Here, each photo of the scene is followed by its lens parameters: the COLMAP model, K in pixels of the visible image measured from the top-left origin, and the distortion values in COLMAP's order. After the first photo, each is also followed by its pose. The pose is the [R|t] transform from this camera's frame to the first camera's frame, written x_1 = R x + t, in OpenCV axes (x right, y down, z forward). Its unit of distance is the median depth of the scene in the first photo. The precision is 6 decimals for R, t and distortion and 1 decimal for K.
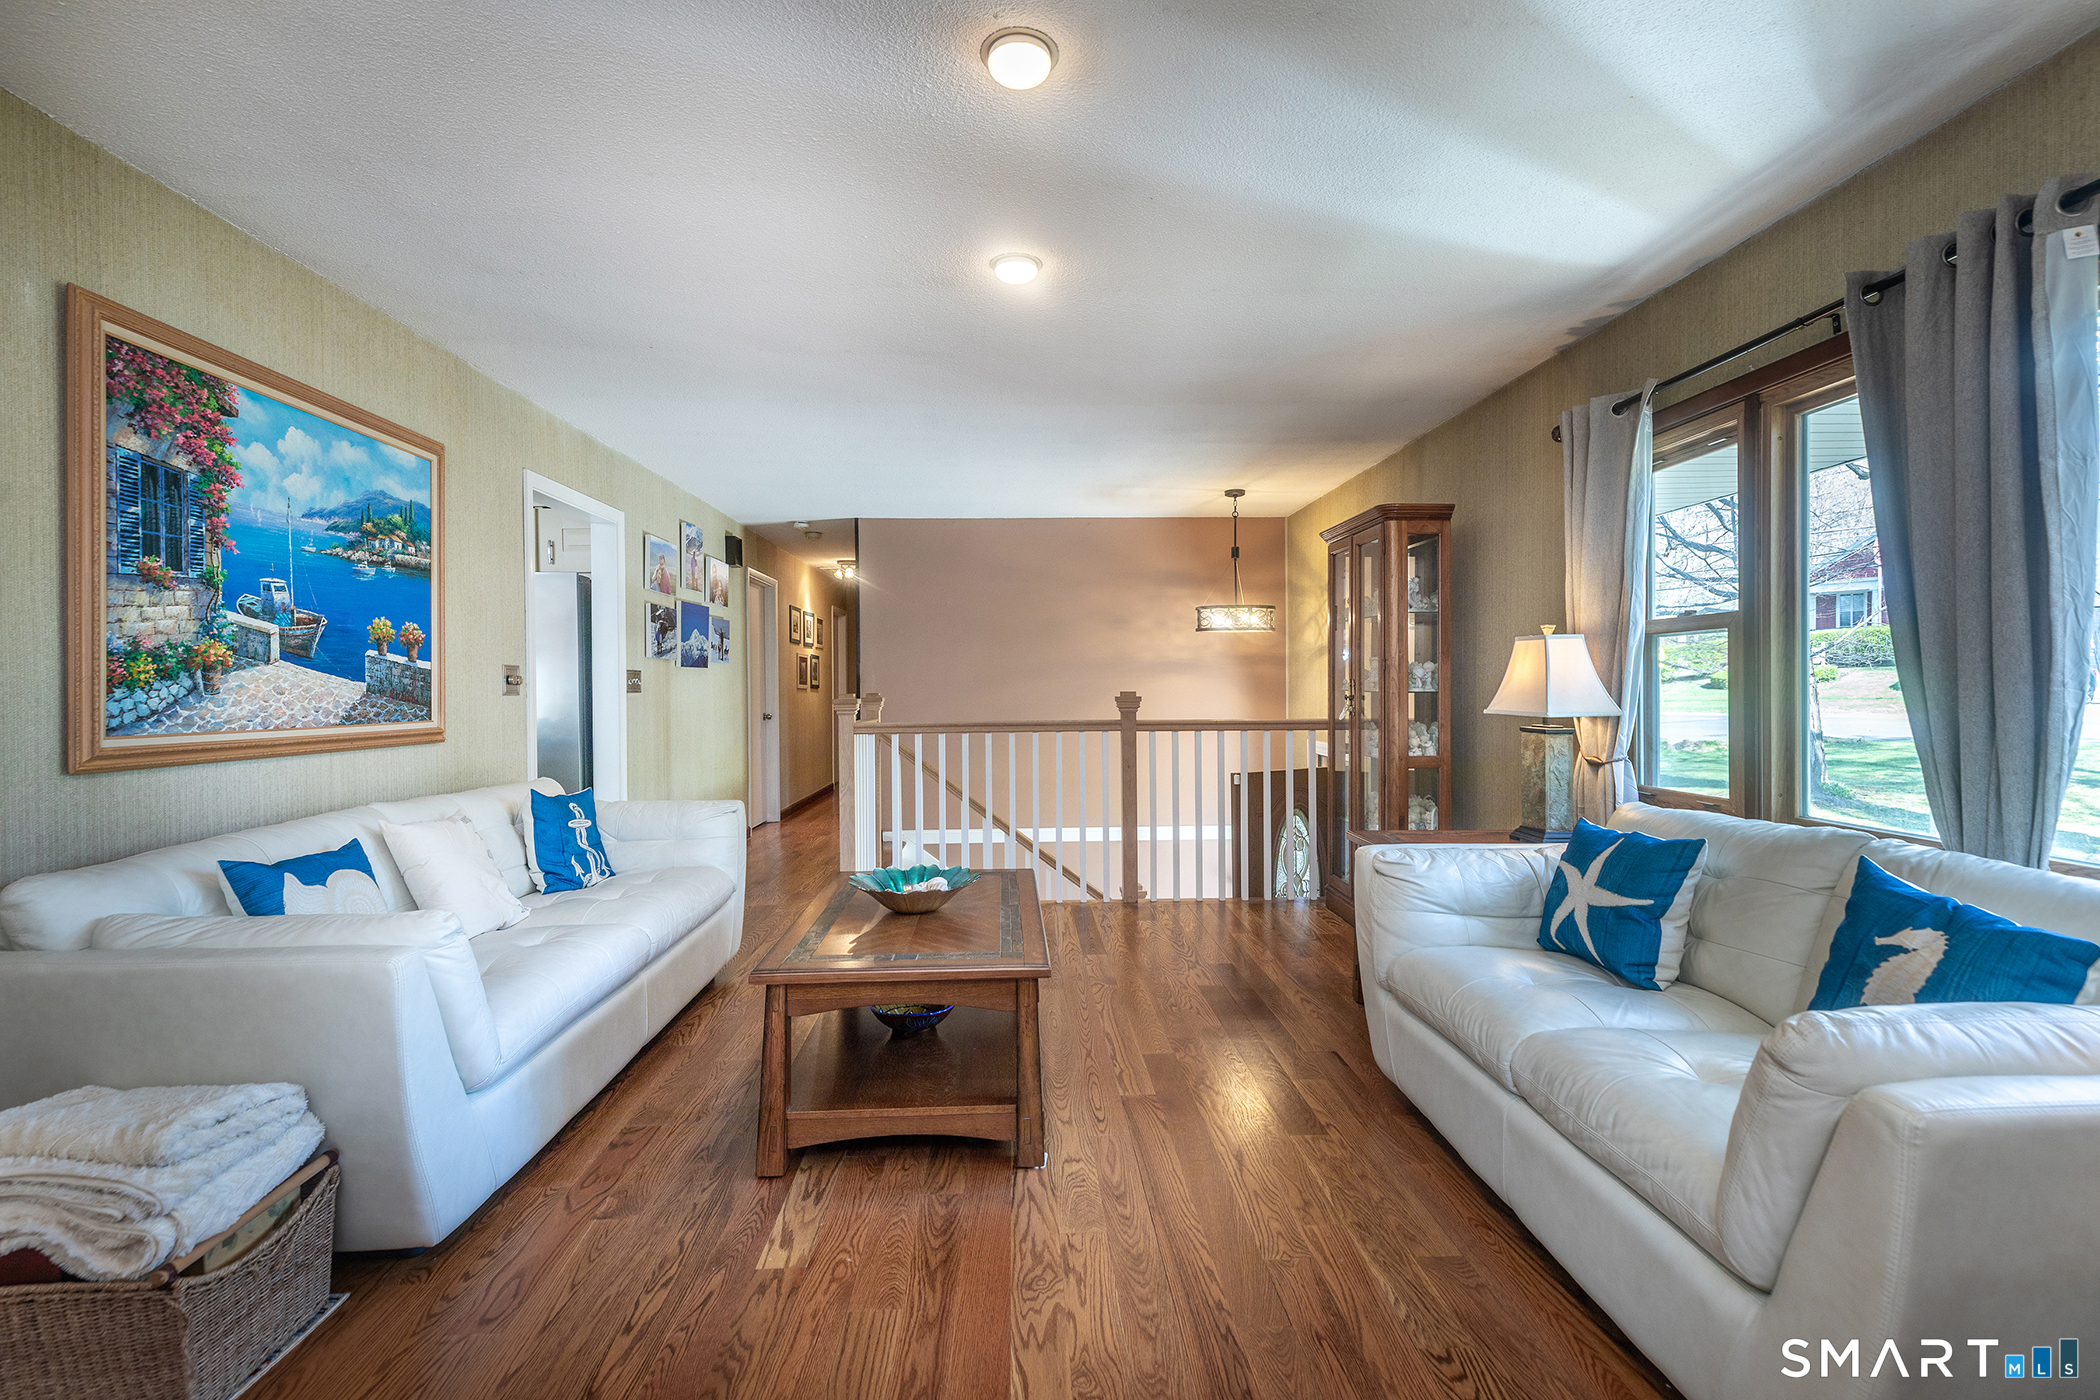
lens RADIAL K [[1010.2, 0, 1050.0], [0, 1010.2, 700.0], [0, 0, 1]] dist [0.001197, -0.000071]
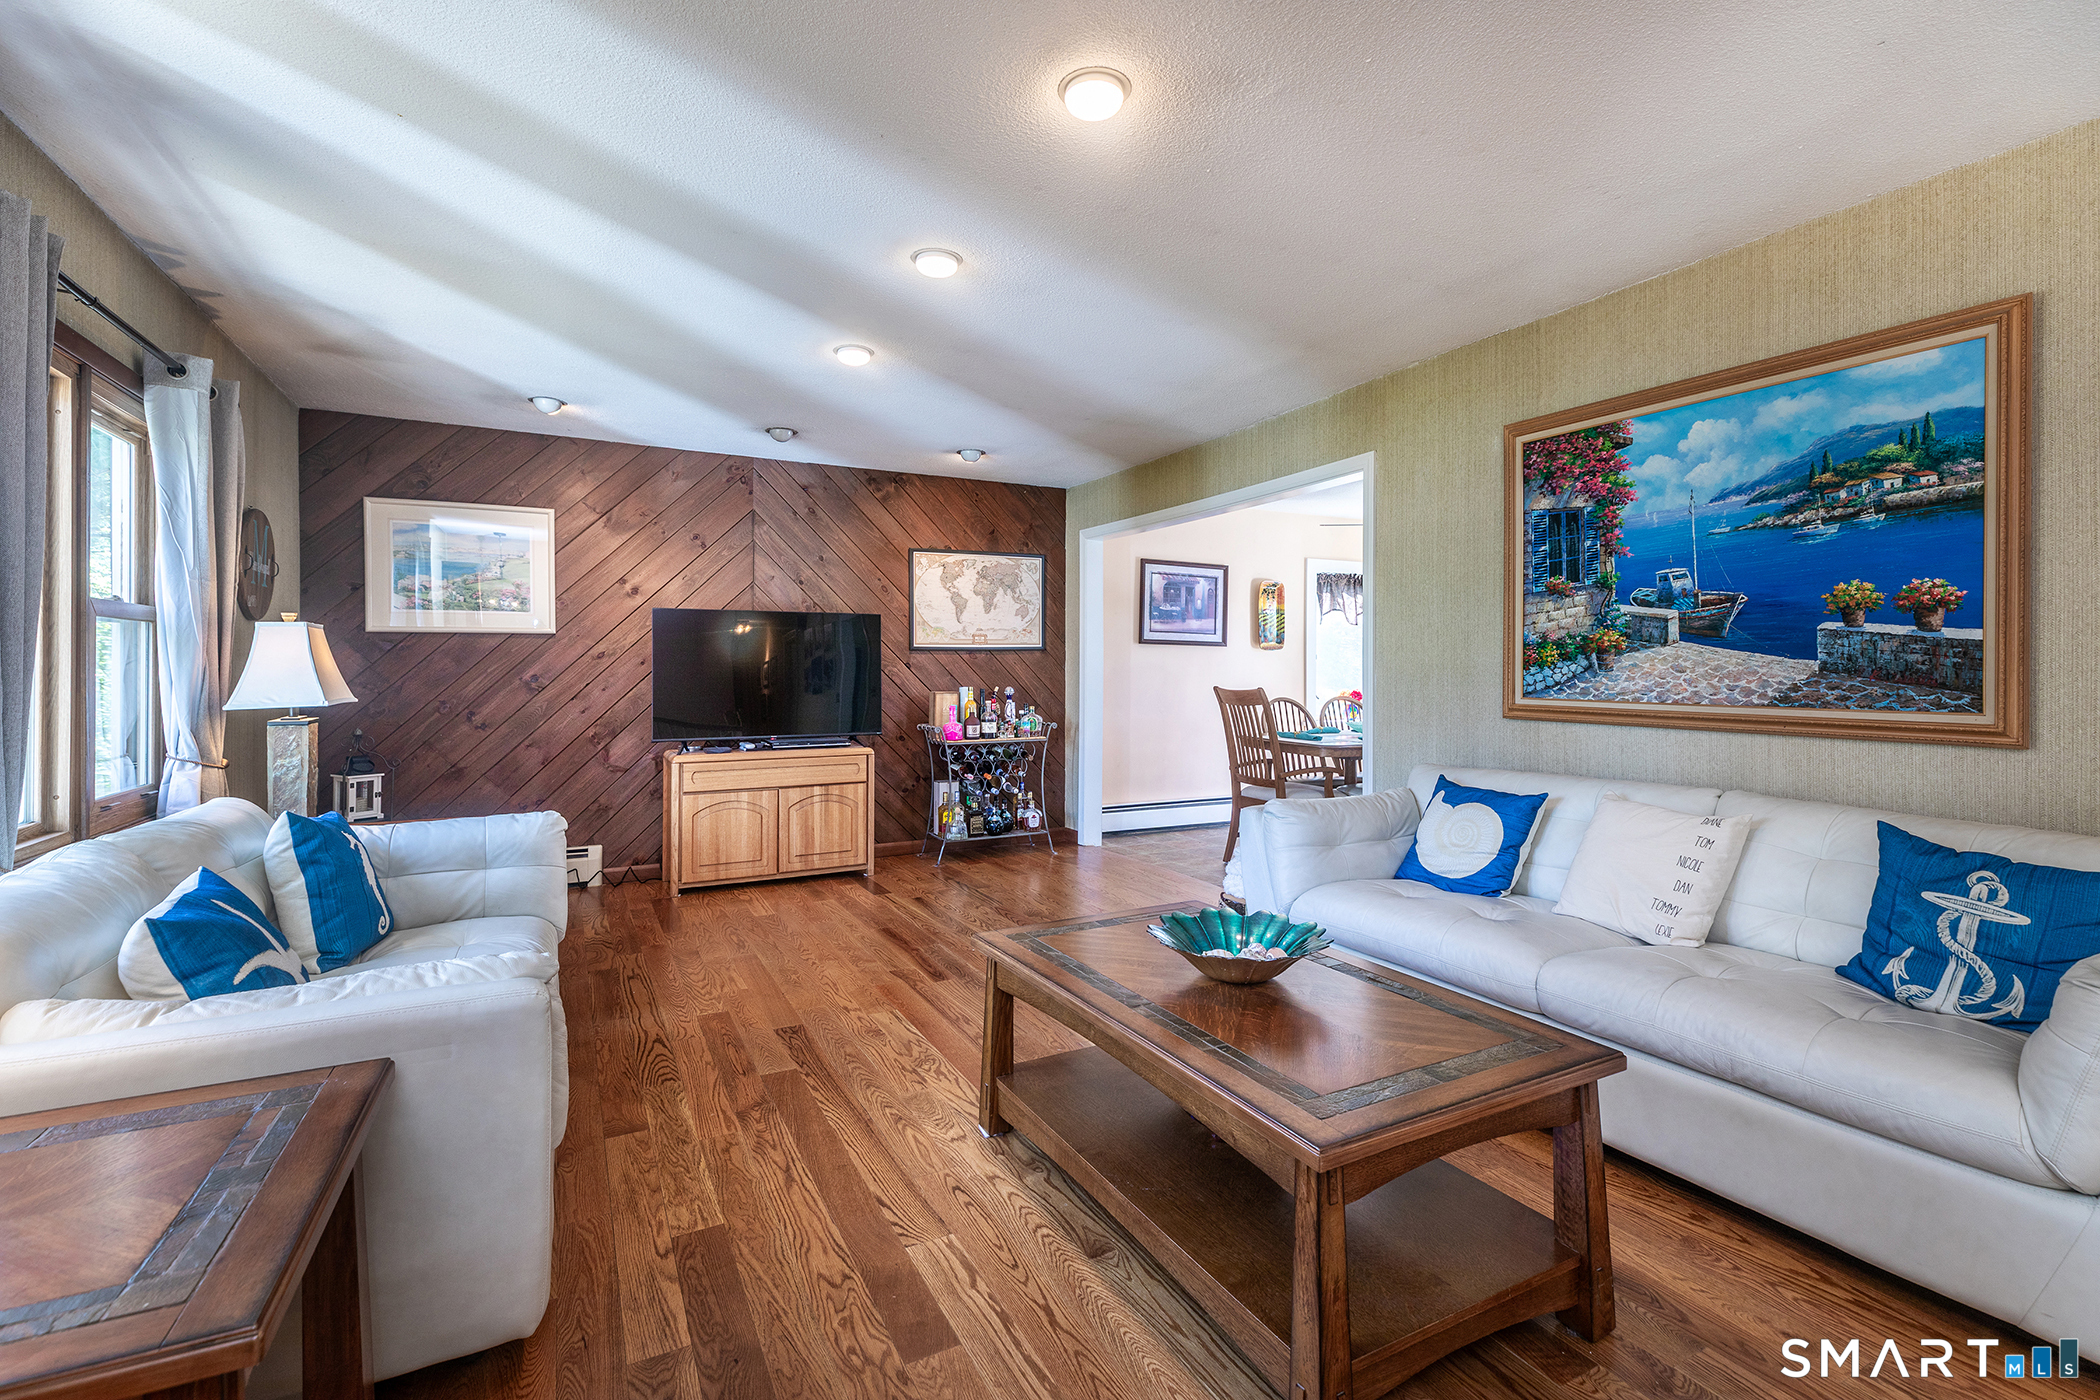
lens RADIAL K [[944.8, 0, 1065.2], [0, 944.8, 674.7], [0, 0, 1]] dist [-0.000735, -0.000192]
pose [[-0.901505, 0.010307, -0.432645, 0.296325], [0.000997, 0.999763, 0.021740, -0.026716], [0.432767, 0.019167, -0.901302, 1.678687]]
